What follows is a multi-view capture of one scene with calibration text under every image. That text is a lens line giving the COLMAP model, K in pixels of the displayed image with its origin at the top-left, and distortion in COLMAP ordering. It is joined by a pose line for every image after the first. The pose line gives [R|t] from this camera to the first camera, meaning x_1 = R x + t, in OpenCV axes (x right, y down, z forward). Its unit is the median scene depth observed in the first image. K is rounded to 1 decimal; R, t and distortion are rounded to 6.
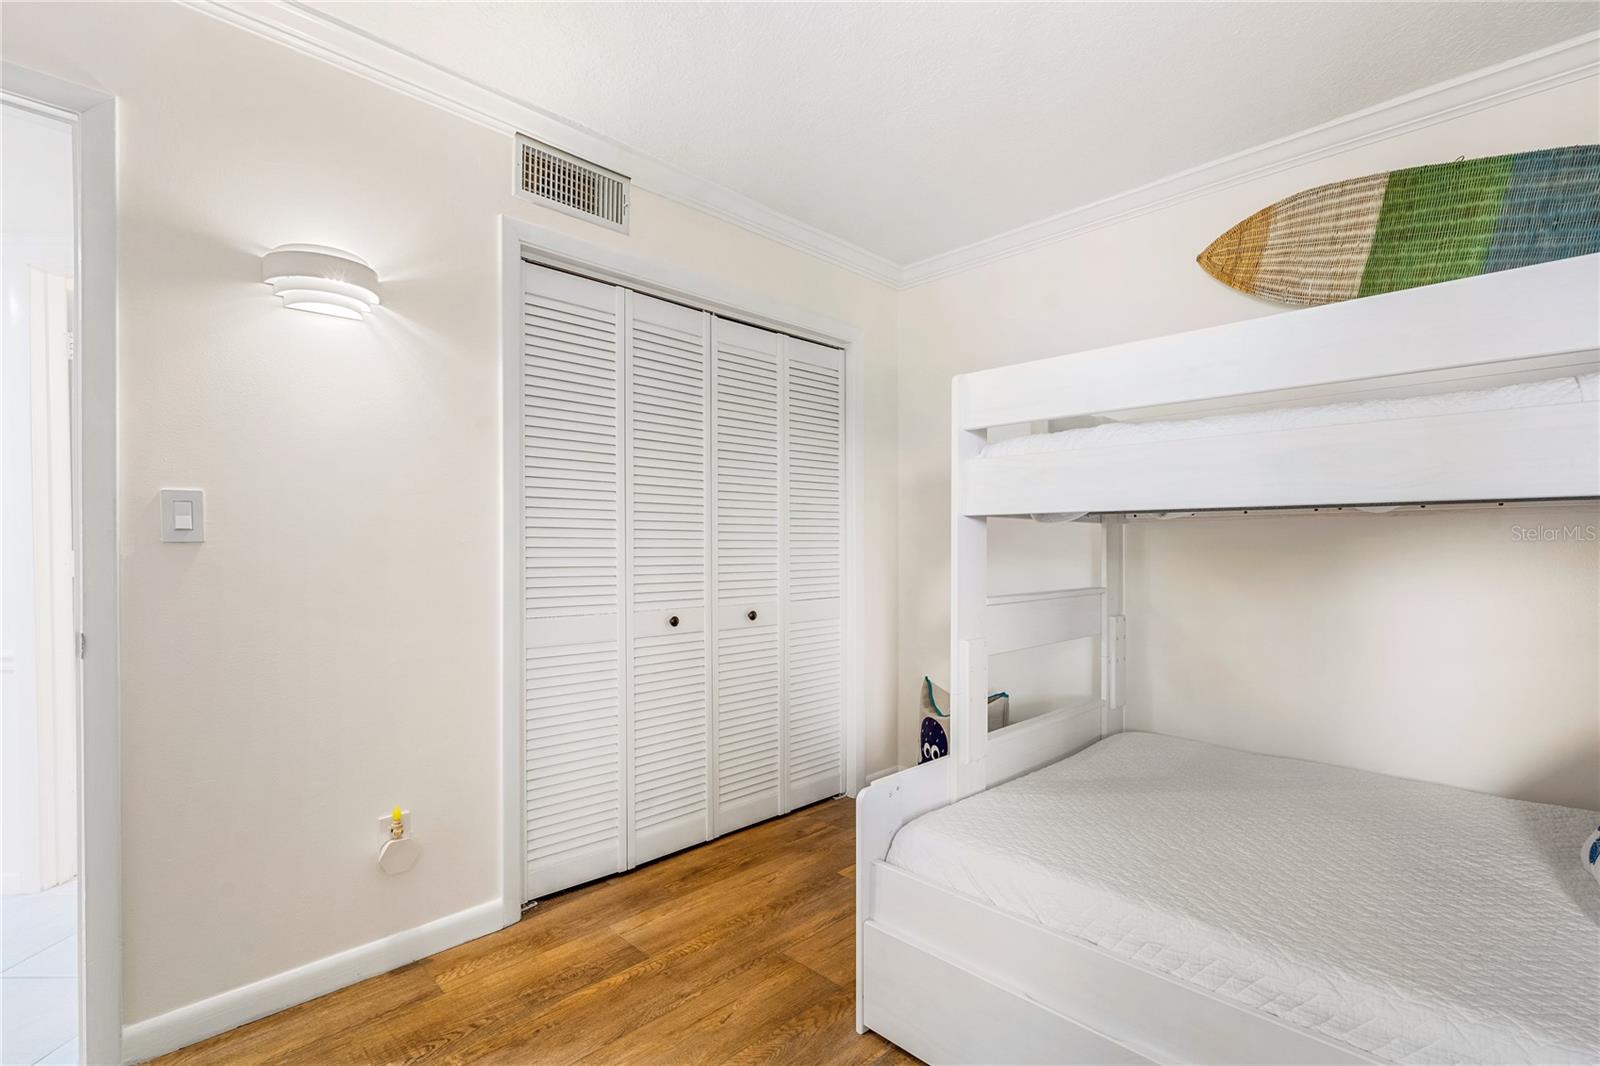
lens RADIAL K [[736.7, 0, 792.0], [0, 736.7, 546.4], [0, 0, 1]] dist [-0.002855, 0.001602]
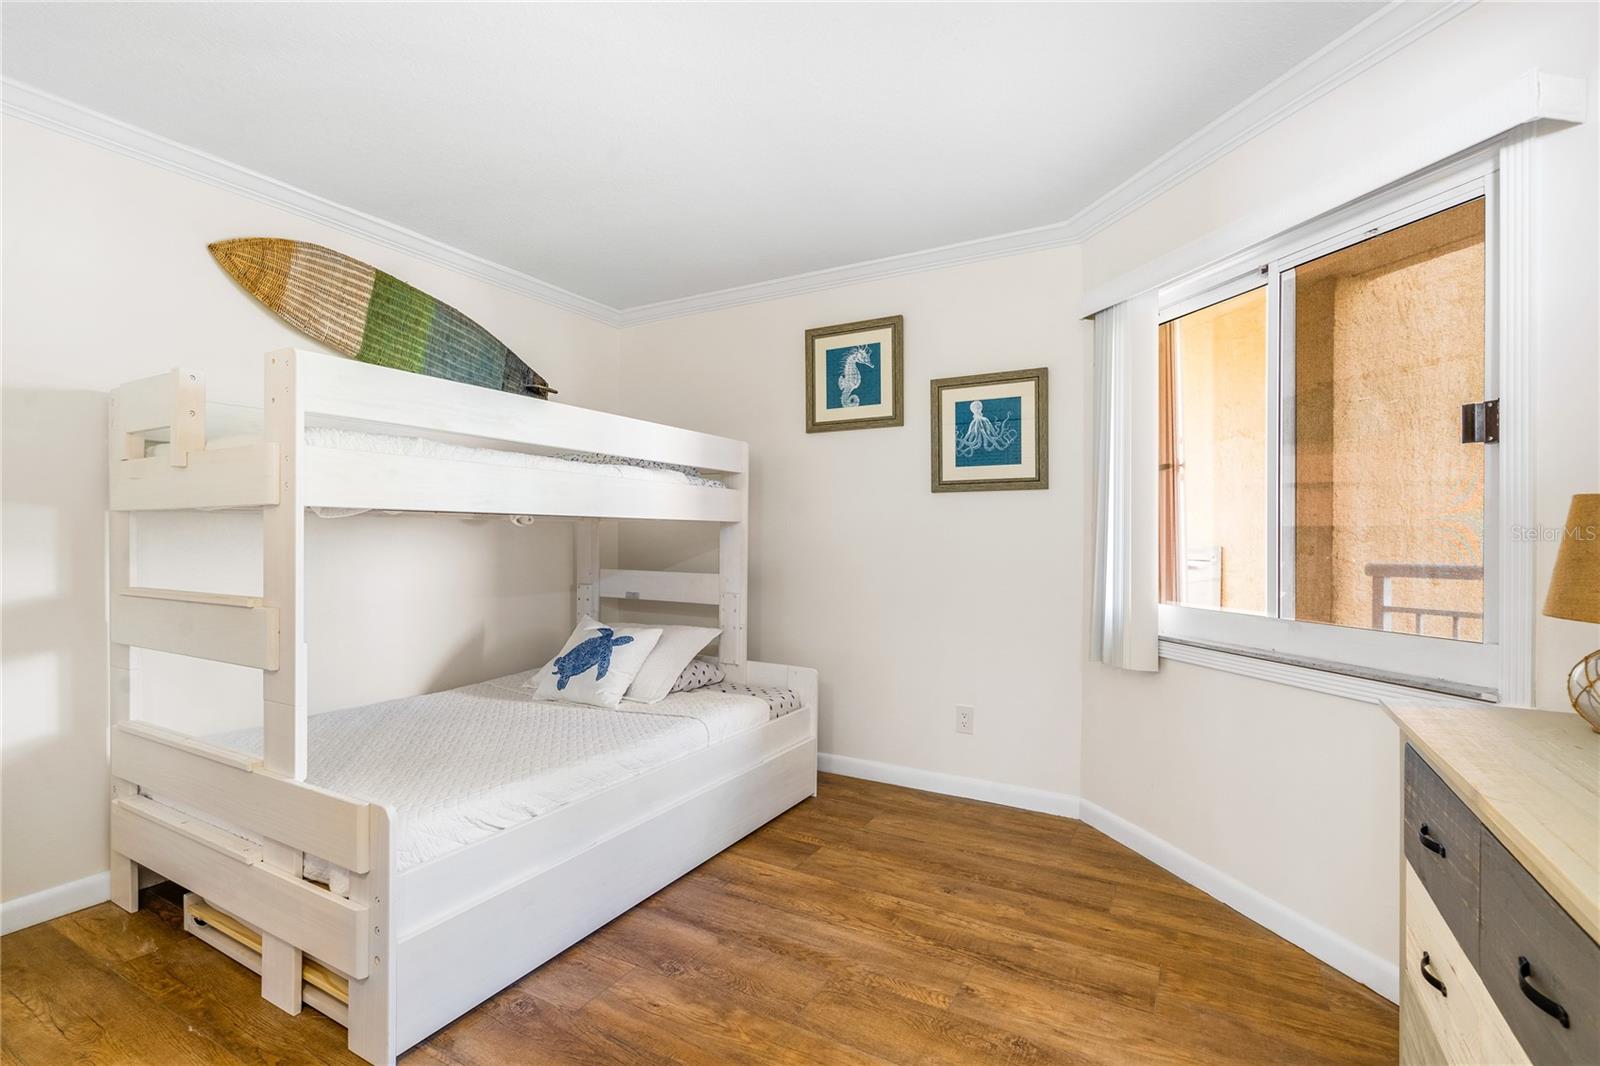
lens RADIAL K [[736.7, 0, 791.2], [0, 736.7, 533.4], [0, 0, 1]] dist [-0.002855, 0.001602]
pose [[-0.281914, 0.003086, 0.959435, -0.722516], [0.002064, 0.999994, -0.002610, -0.007619], [-0.959438, 0.001244, -0.281918, 0.641017]]
